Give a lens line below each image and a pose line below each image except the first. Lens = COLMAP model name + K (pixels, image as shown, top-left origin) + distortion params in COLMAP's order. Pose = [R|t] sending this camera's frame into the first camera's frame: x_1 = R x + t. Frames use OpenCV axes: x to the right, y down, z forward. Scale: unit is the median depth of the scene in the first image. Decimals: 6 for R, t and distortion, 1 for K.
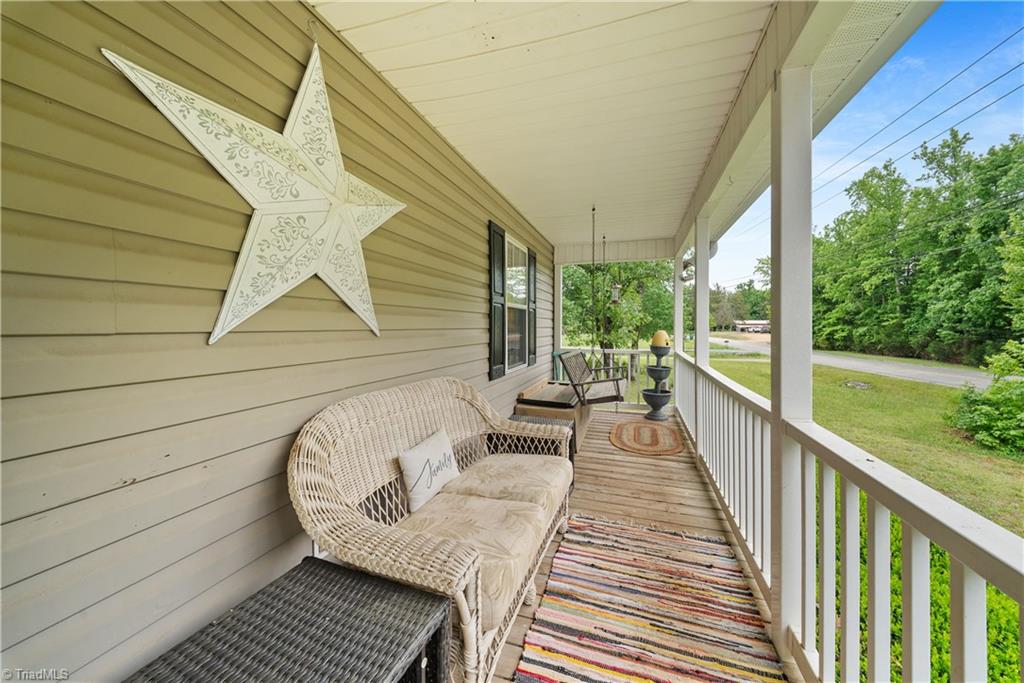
lens RADIAL K [[360.0, 0, 515.2], [0, 360.0, 324.1], [0, 0, 1]] dist [-0.000691, -0.003241]
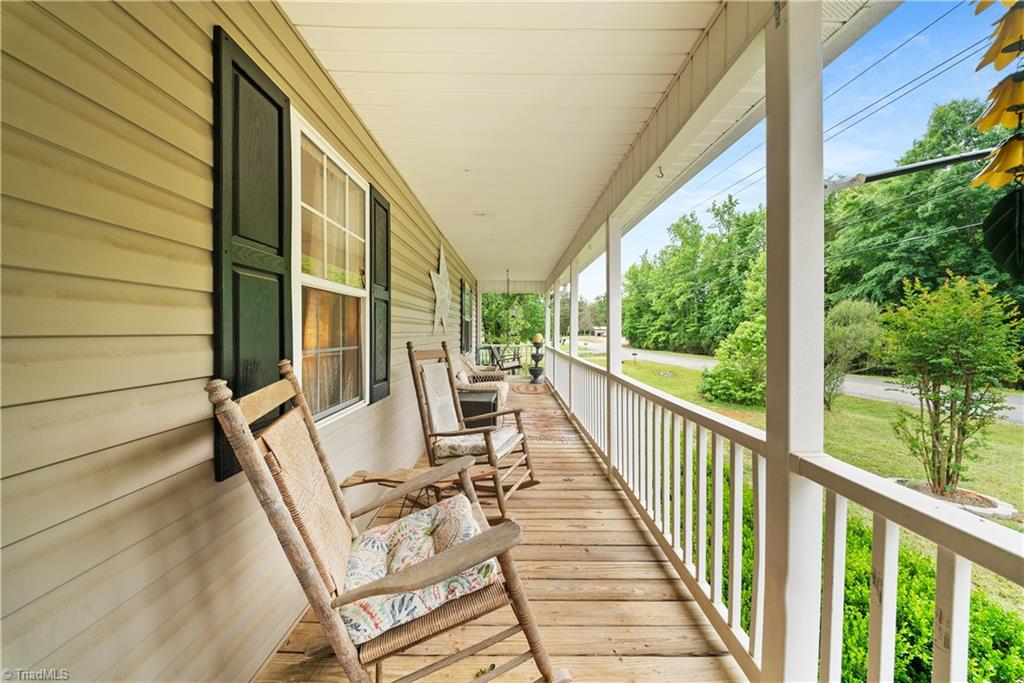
lens RADIAL K [[360.0, 0, 516.4], [0, 360.0, 334.5], [0, 0, 1]] dist [-0.000691, -0.003241]
pose [[0.946102, 0.003418, 0.323851, -0.044286], [-0.008857, 0.999843, 0.015324, -0.000667], [-0.323748, -0.017366, 0.945984, -0.104303]]
